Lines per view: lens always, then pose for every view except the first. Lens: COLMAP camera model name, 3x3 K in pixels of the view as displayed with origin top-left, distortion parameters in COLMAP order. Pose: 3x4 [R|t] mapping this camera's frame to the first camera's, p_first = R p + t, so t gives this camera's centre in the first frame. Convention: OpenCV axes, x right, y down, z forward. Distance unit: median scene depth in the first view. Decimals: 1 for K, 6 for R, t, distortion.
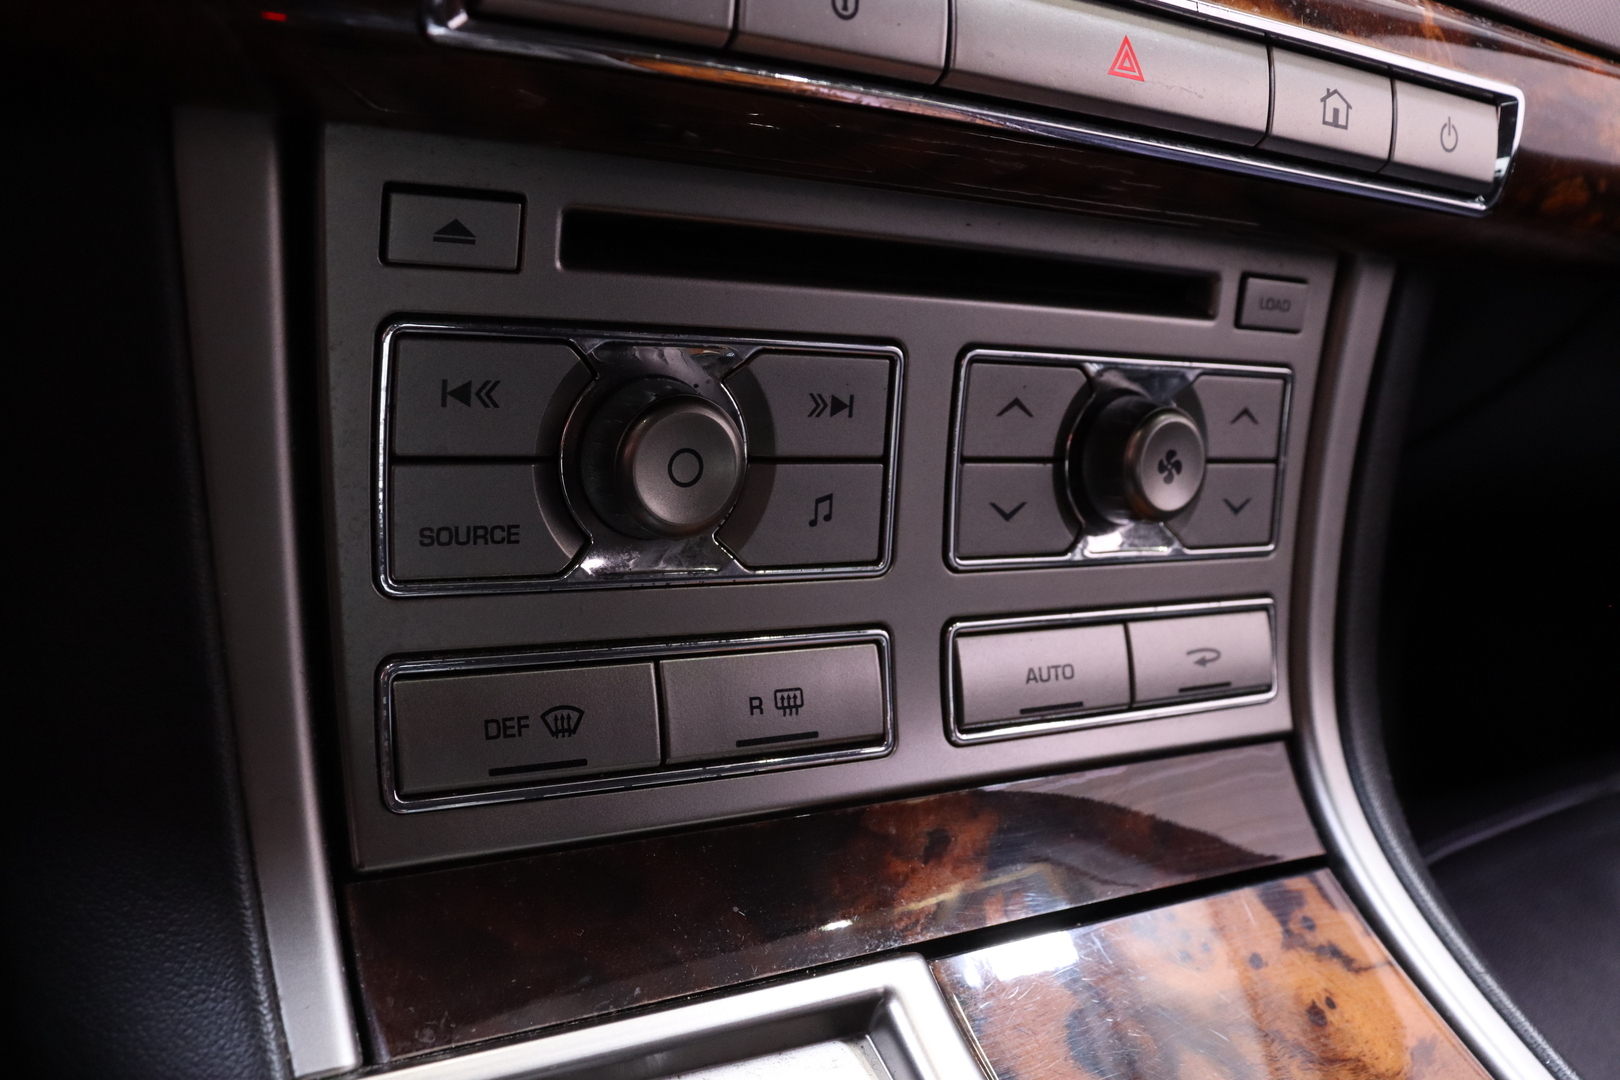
lens RADIAL K [[1446.8, 0, 856.0], [0, 1446.8, 538.8], [0, 0, 1]] dist [-0.090235, 0.013742]
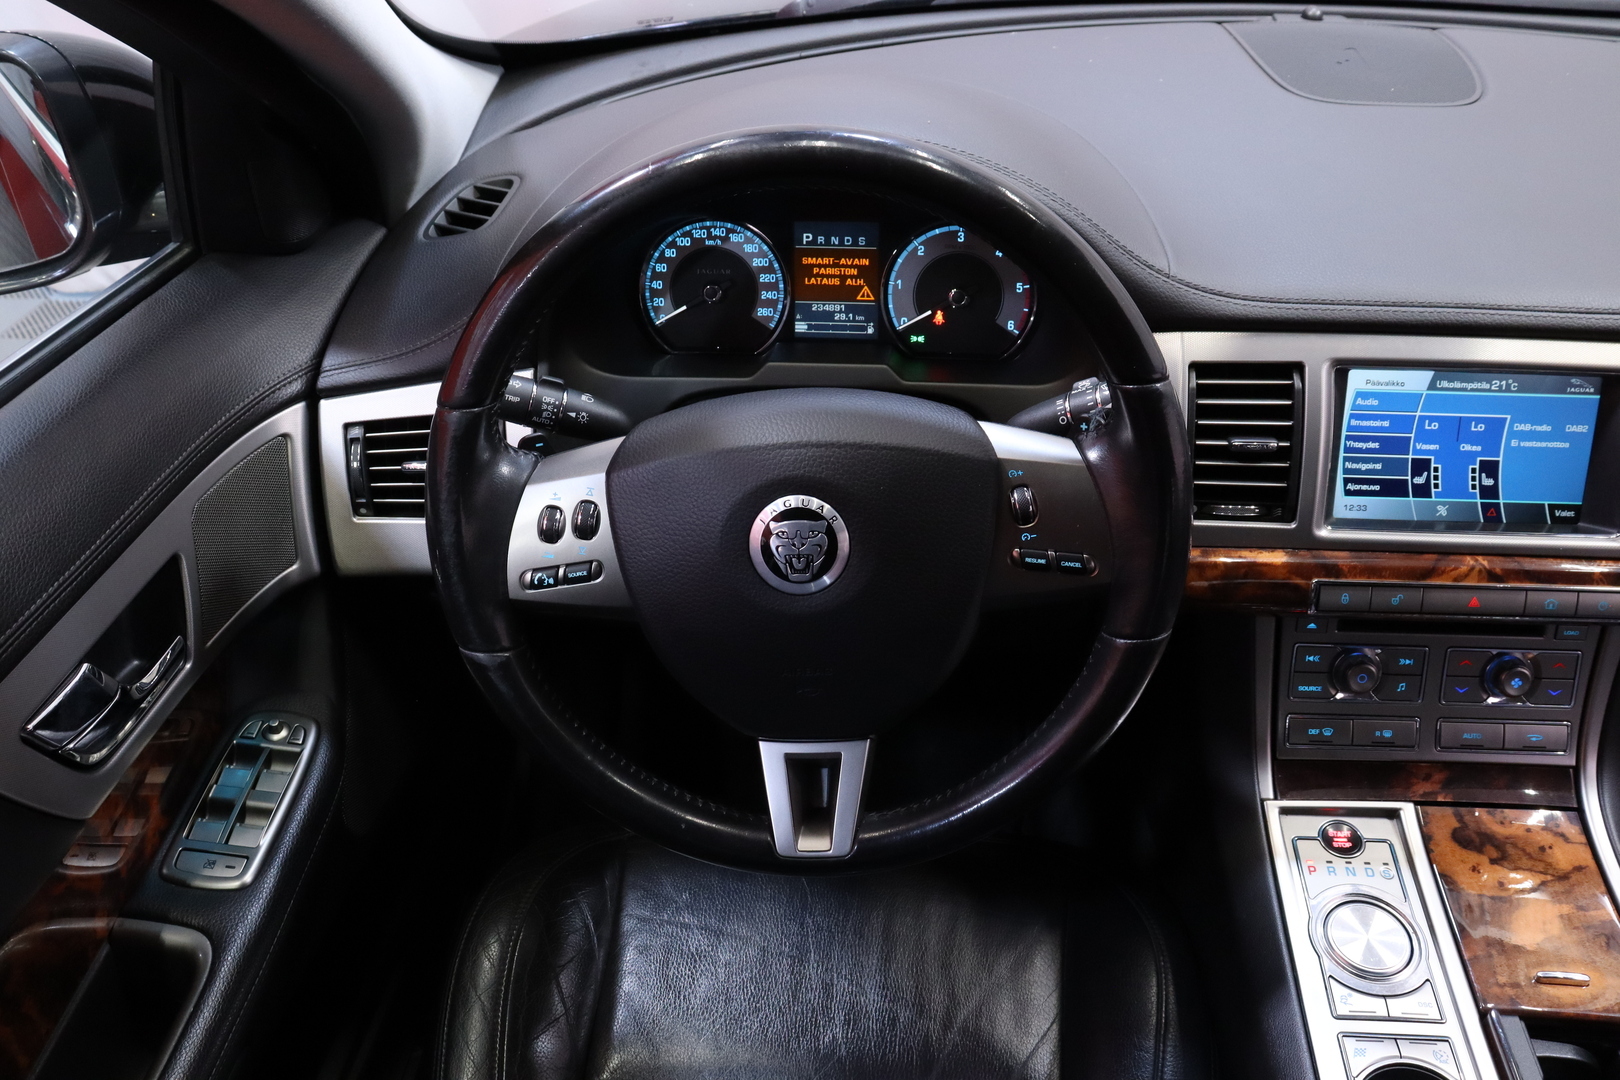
lens RADIAL K [[1314.7, 0, 810.0], [0, 1314.7, 540.0], [0, 0, 1]] dist [-0.186994, 0.163944]
pose [[0.790557, 0.096661, -0.604712, 0.680818], [-0.051522, 0.994462, 0.091605, -0.587646], [0.610217, -0.041263, 0.791159, -2.424799]]
